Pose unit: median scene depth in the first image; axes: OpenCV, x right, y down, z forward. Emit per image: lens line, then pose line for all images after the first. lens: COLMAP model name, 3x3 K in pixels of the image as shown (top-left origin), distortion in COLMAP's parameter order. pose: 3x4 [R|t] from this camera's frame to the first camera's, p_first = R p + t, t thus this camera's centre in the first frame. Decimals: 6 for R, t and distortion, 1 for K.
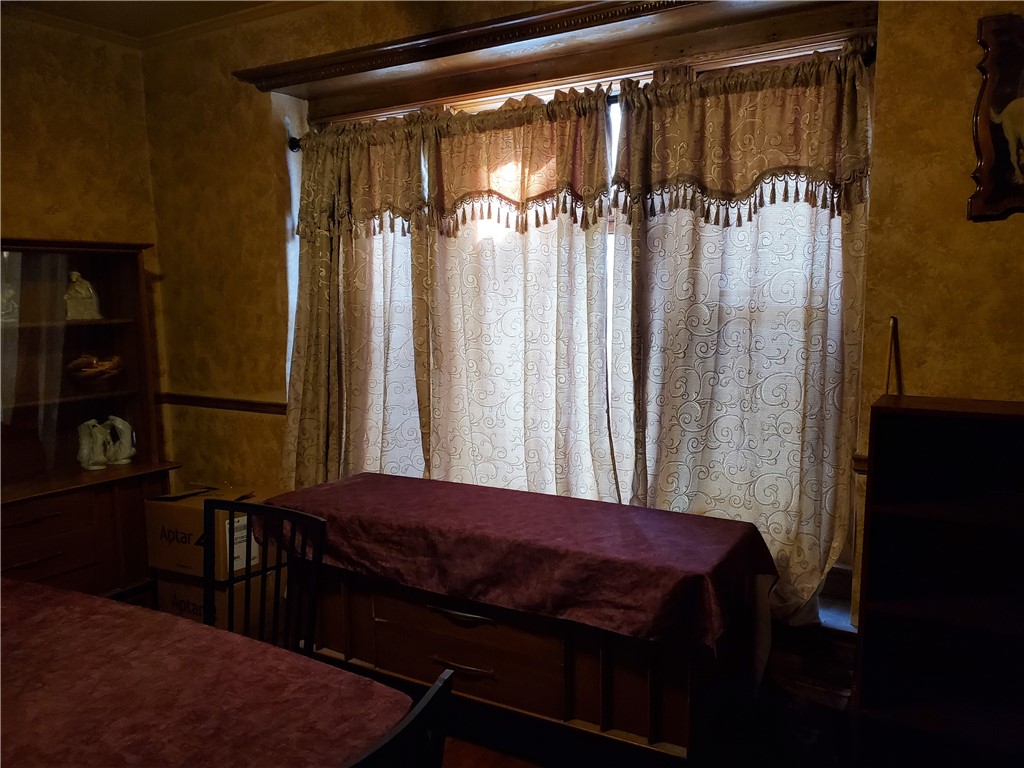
lens RADIAL K [[800.3, 0, 559.3], [0, 800.3, 412.4], [0, 0, 1]] dist [0.013856, 0.002377]
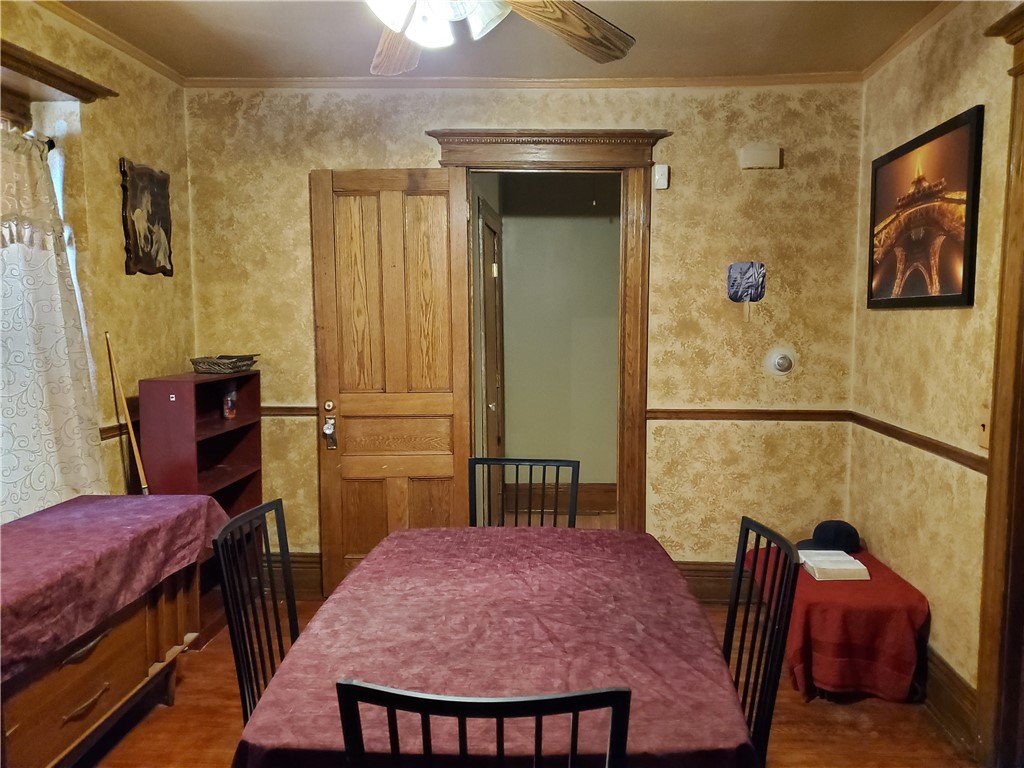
lens RADIAL K [[796.0, 0, 512.0], [0, 796.0, 384.0], [0, 0, 1]] dist [0.050338, 0.002513]
pose [[-0.425239, -0.080746, 0.901472, -1.334492], [0.120725, 0.982052, 0.144912, -0.155569], [-0.896994, 0.170452, -0.407859, 0.982911]]
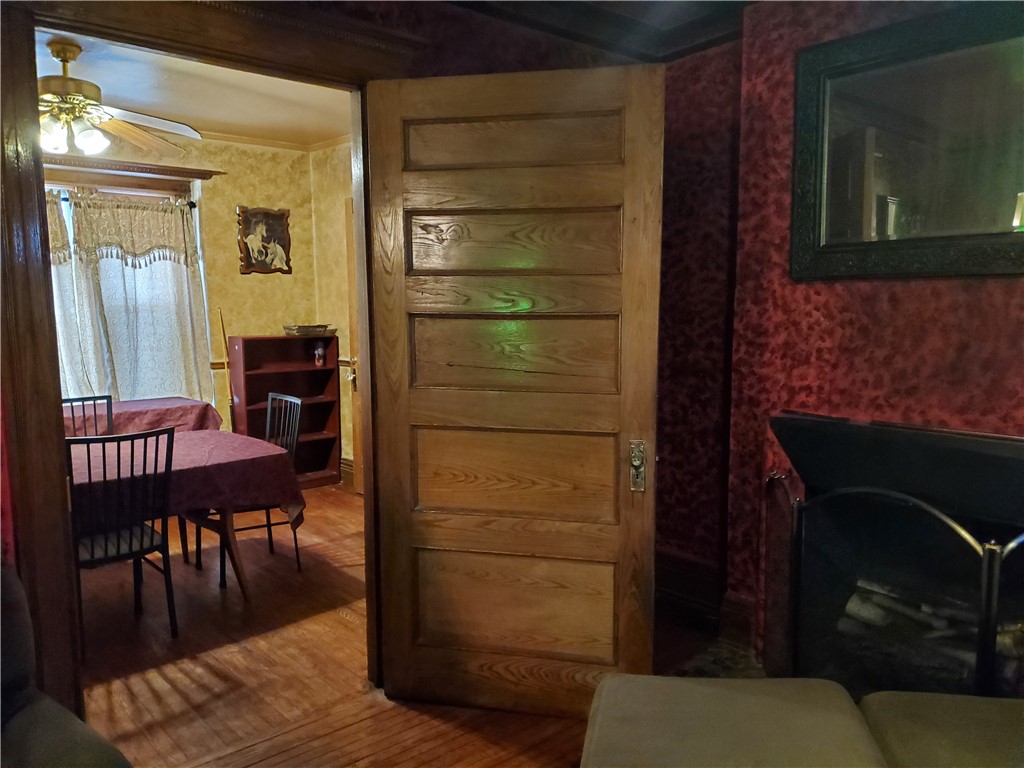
lens RADIAL K [[796.0, 0, 512.0], [0, 796.0, 384.0], [0, 0, 1]] dist [0.050338, 0.002513]
pose [[0.308494, -0.104830, 0.945432, -1.880779], [0.136576, 0.988492, 0.065040, 0.092047], [-0.941371, 0.109059, 0.319261, -0.756291]]
